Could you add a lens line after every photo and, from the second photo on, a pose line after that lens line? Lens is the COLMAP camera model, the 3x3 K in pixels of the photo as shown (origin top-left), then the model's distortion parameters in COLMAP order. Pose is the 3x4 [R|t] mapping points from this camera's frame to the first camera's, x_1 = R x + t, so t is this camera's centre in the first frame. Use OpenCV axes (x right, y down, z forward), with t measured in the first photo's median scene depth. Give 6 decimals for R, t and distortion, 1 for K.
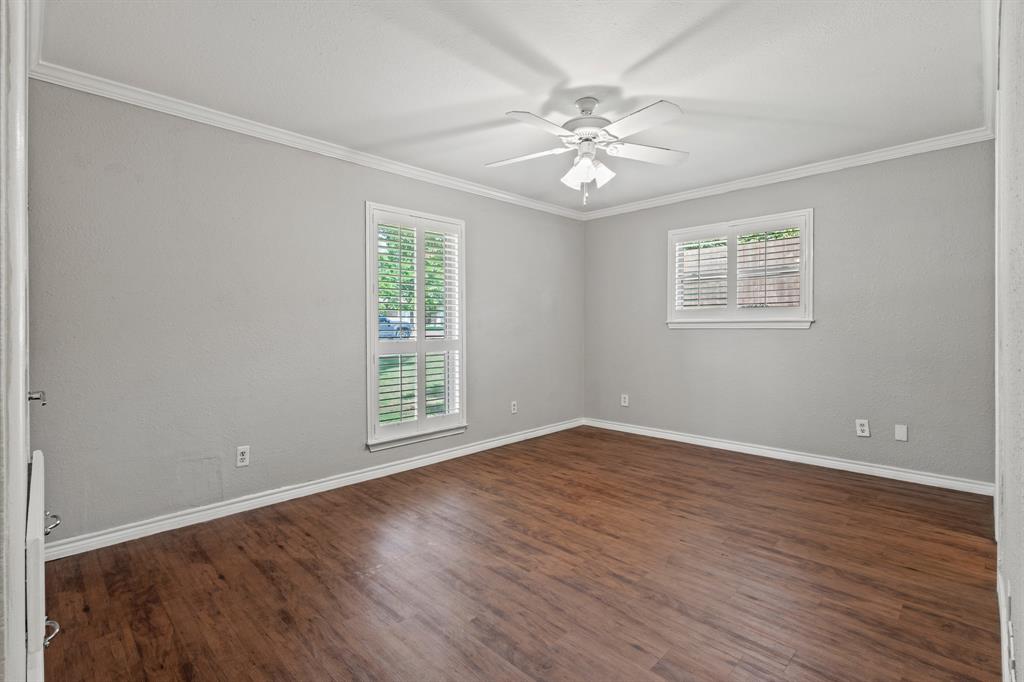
lens RADIAL K [[476.5, 0, 513.7], [0, 476.5, 332.1], [0, 0, 1]] dist [0.011895, -0.001624]
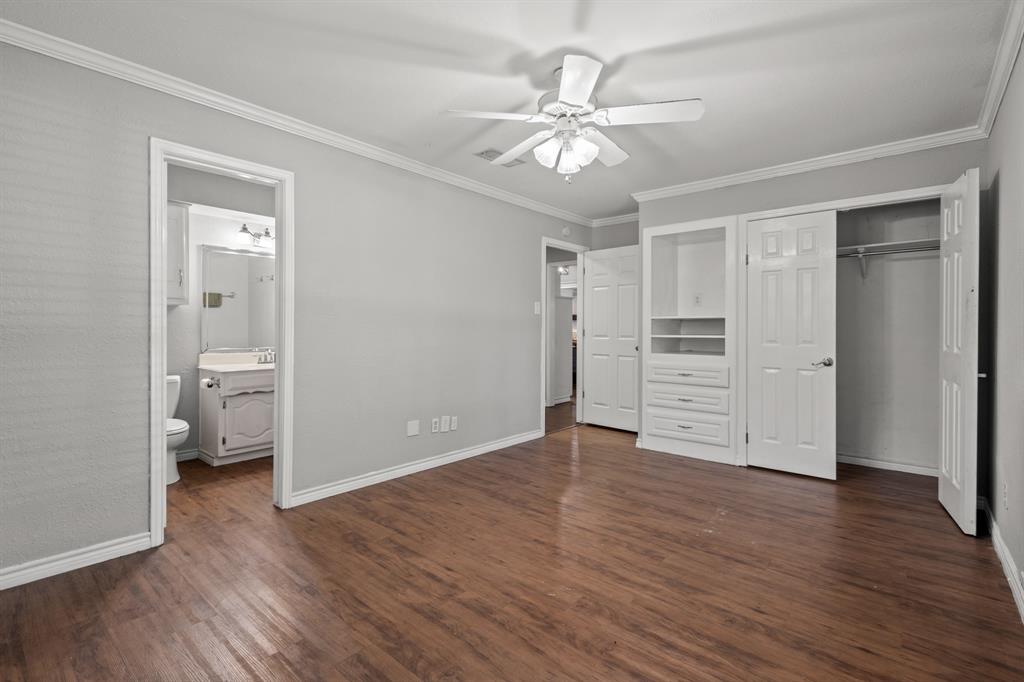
lens RADIAL K [[476.5, 0, 513.7], [0, 476.5, 332.1], [0, 0, 1]] dist [0.011895, -0.001624]
pose [[-0.997217, 0.002292, -0.074524, 0.295100], [0.001065, 0.999863, 0.016496, -0.019628], [0.074552, 0.016371, -0.997083, 1.746931]]
